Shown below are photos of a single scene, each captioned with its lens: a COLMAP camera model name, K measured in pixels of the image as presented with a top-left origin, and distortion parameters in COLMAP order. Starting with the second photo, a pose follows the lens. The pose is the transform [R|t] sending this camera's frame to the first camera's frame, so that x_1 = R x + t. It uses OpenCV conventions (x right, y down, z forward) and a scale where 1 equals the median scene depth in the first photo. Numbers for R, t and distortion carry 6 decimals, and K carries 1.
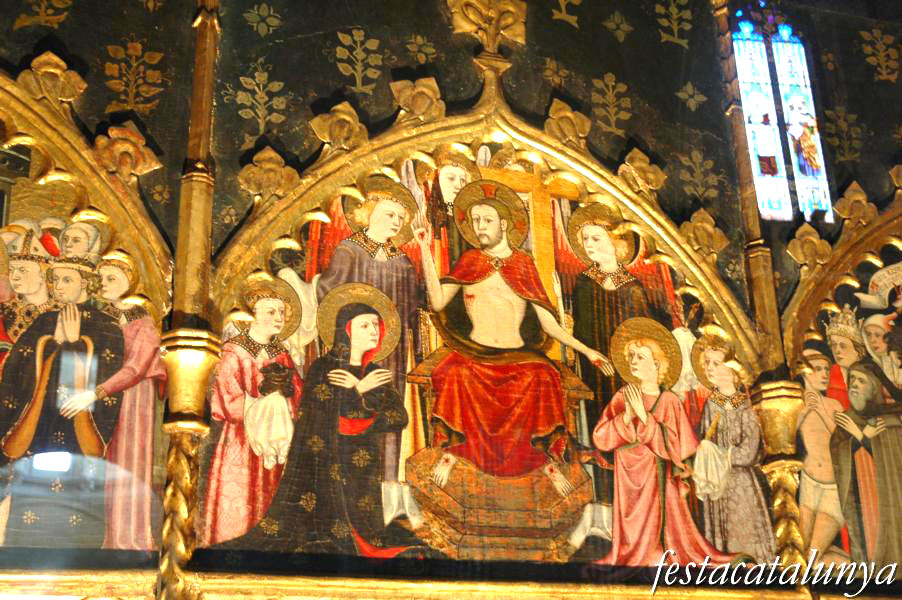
lens RADIAL K [[1344.3, 0, 451.4], [0, 1344.3, 296.4], [0, 0, 1]] dist [0.072729, 0.000000]
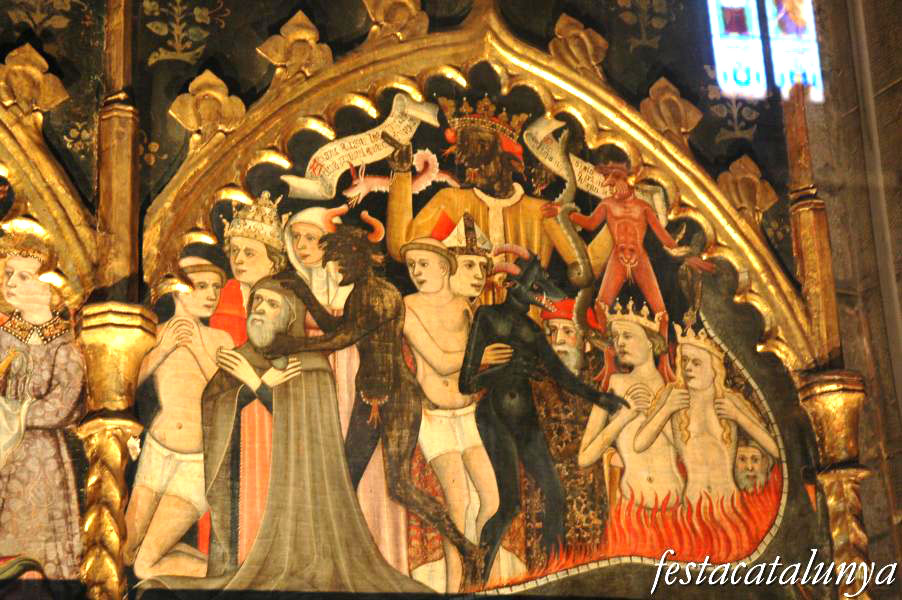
lens RADIAL K [[1865.1, 0, 450.6], [0, 1865.1, 303.7], [0, 0, 1]] dist [0.169102, 0.000000]
pose [[0.998962, 0.005709, 0.045200, 0.356692], [-0.008090, 0.998579, 0.052681, 0.012090], [-0.044835, -0.052992, 0.997588, 0.055517]]
